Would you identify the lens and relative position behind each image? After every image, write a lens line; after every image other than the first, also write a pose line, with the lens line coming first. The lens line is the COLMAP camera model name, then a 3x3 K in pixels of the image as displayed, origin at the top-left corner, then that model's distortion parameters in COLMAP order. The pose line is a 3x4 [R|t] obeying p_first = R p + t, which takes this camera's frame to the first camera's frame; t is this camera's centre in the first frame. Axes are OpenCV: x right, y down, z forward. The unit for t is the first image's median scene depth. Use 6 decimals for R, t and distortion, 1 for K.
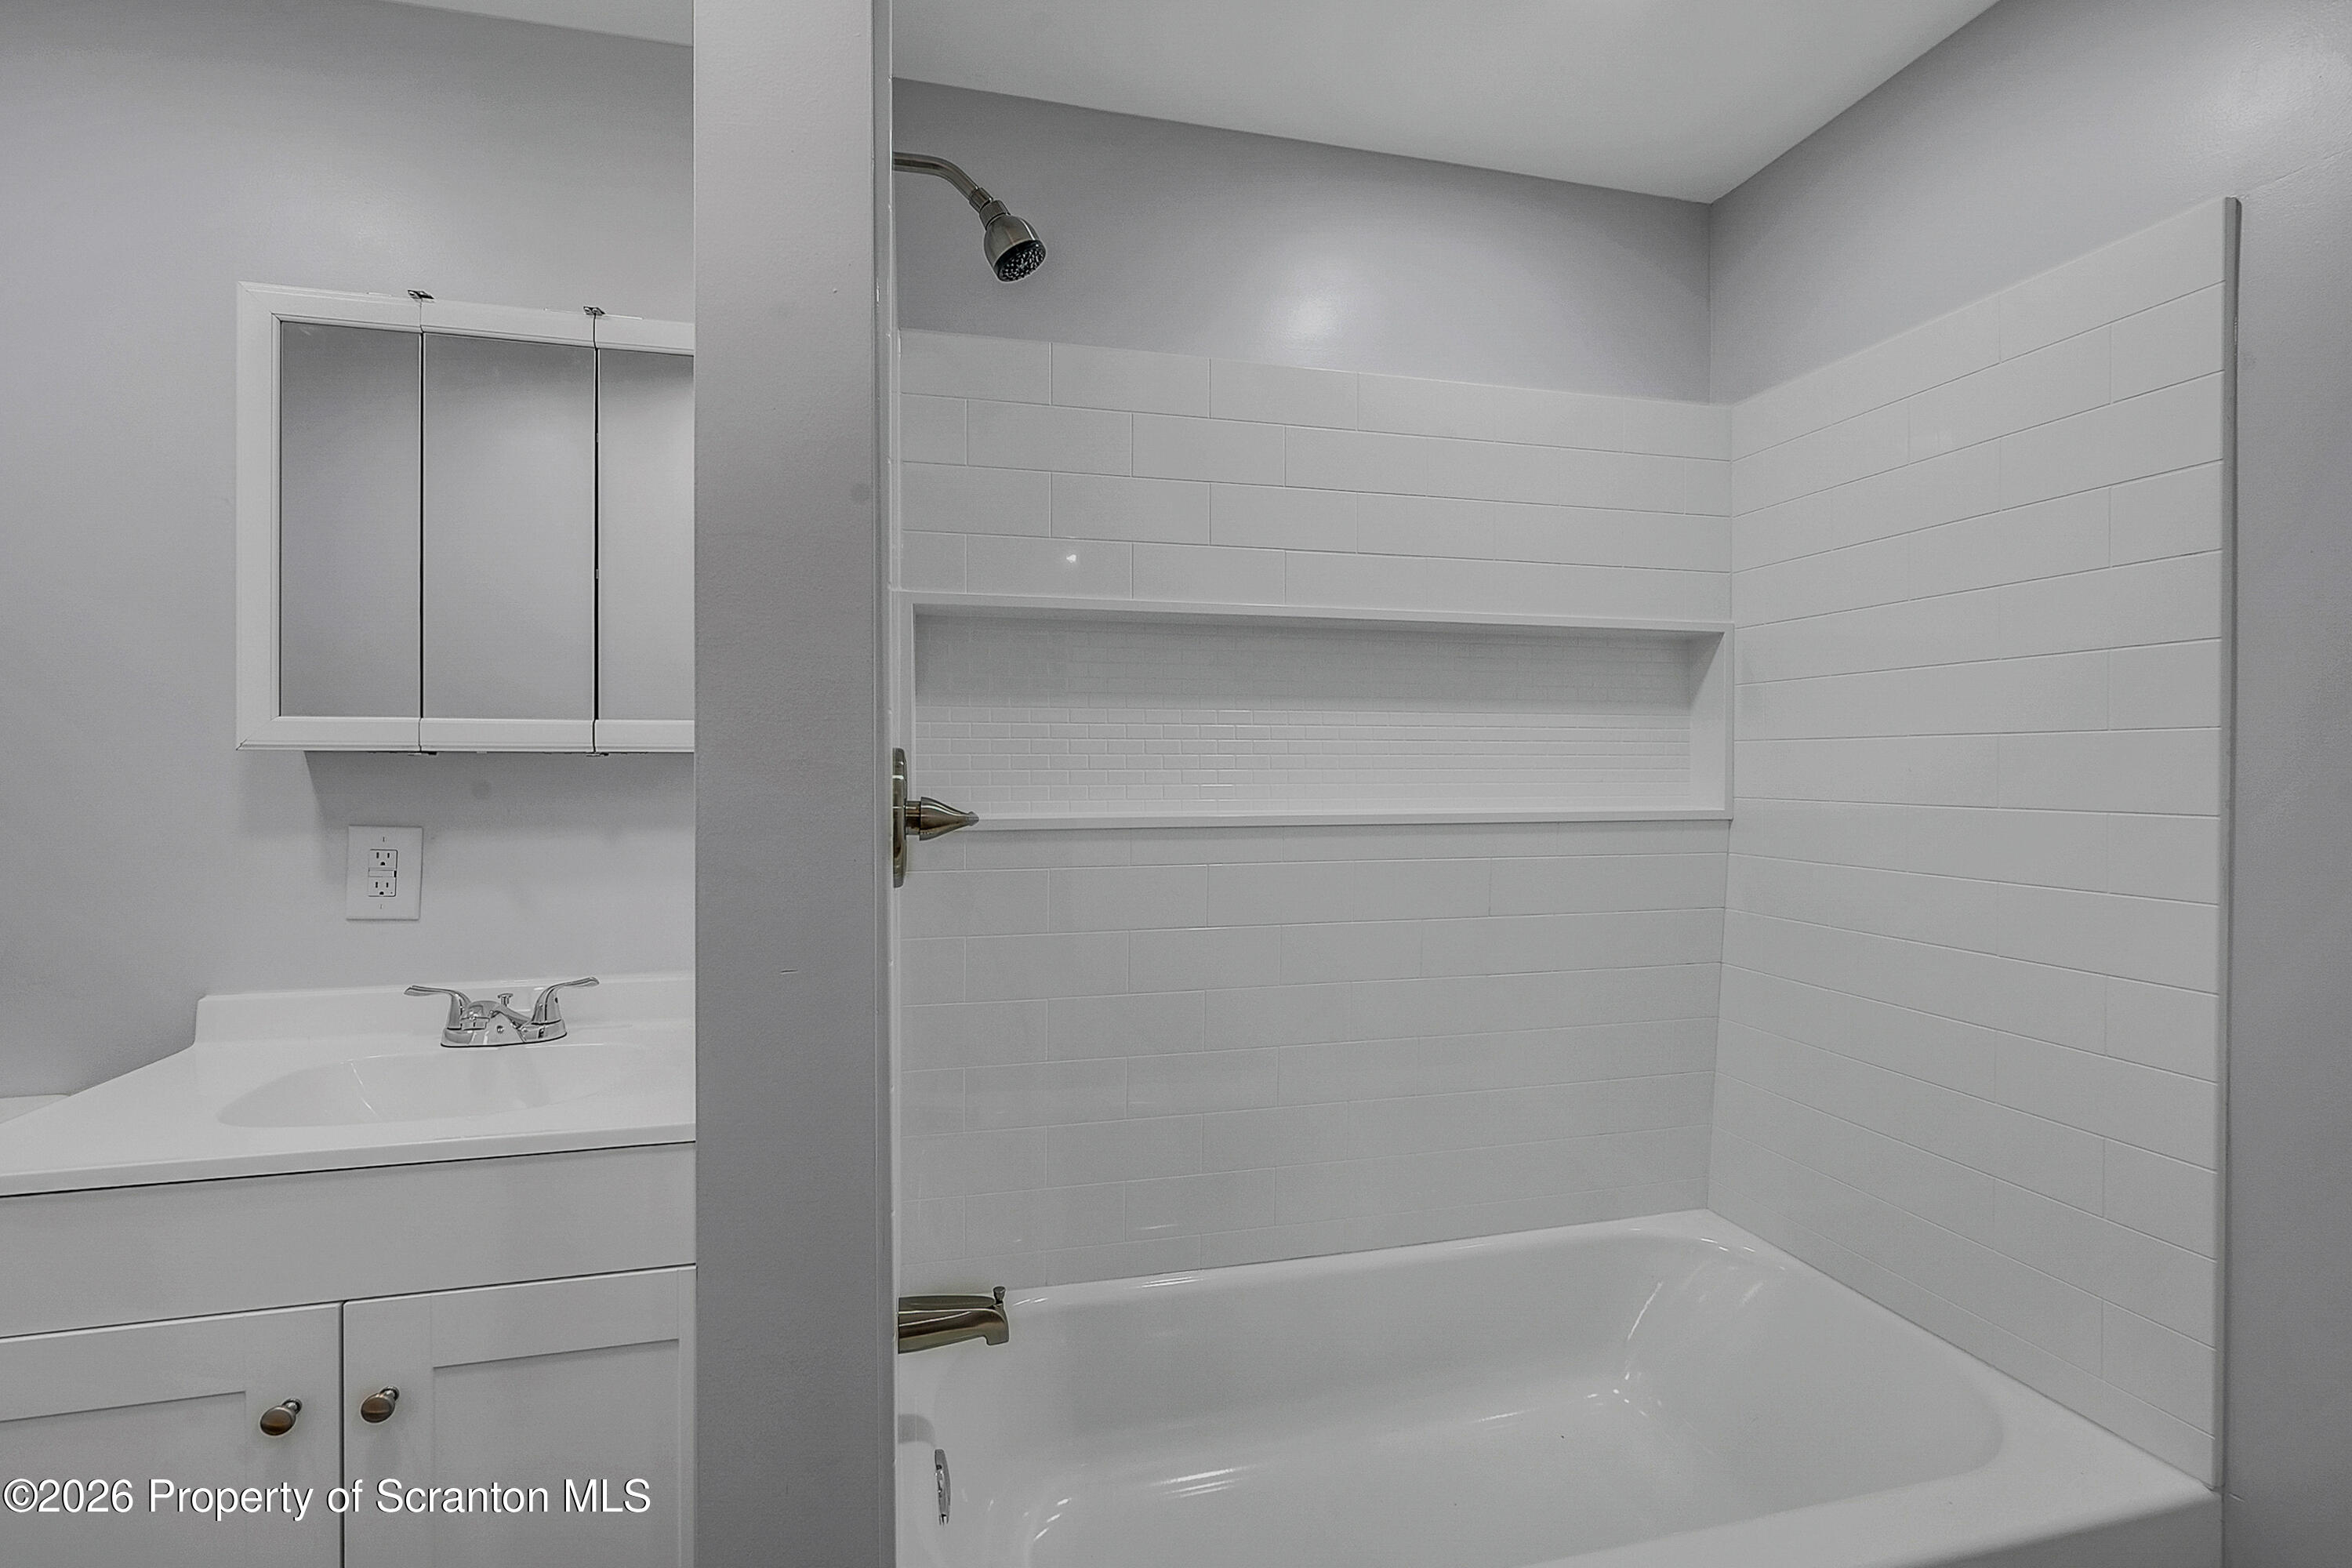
lens RADIAL K [[950.4, 0, 1180.2], [0, 950.4, 770.2], [0, 0, 1]] dist [-0.001566, -0.000265]
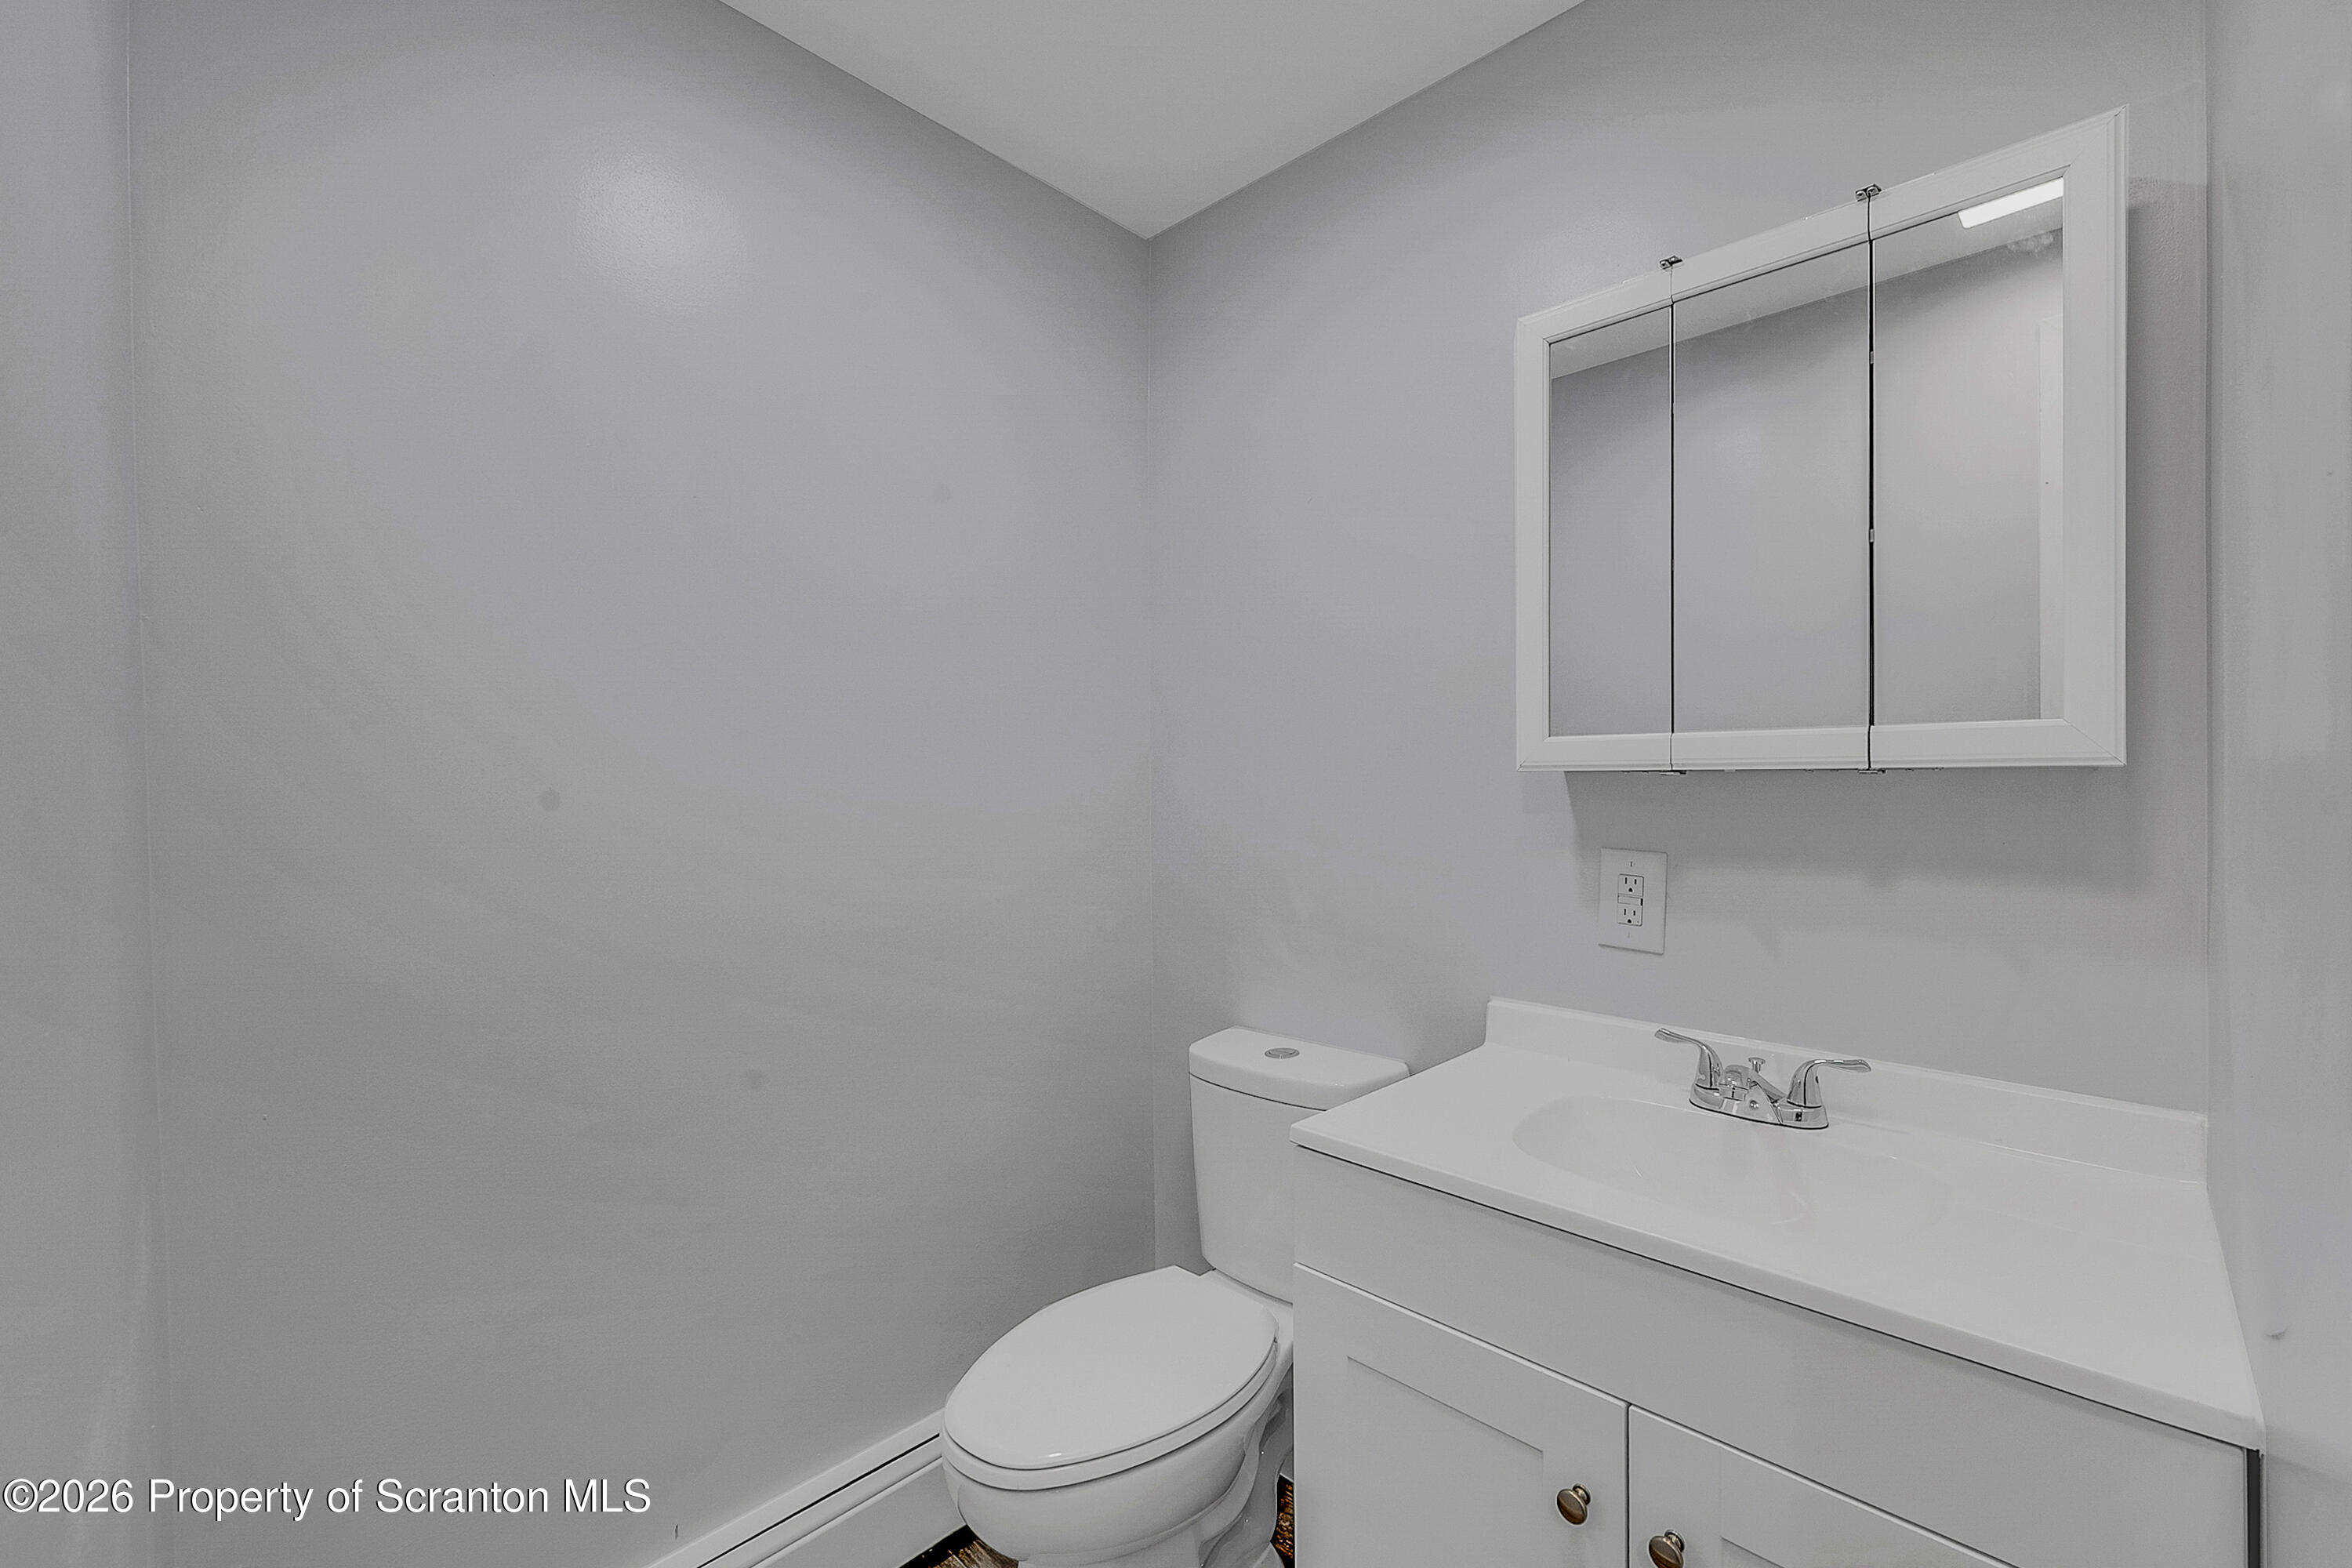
lens RADIAL K [[941.4, 0, 1189.6], [0, 941.4, 782.7], [0, 0, 1]] dist [0.000438, 0.000018]
pose [[0.484635, 0.001215, -0.874716, -0.235425], [-0.000904, 0.999999, 0.000888, -0.008425], [0.874716, 0.000360, 0.484635, 0.165246]]
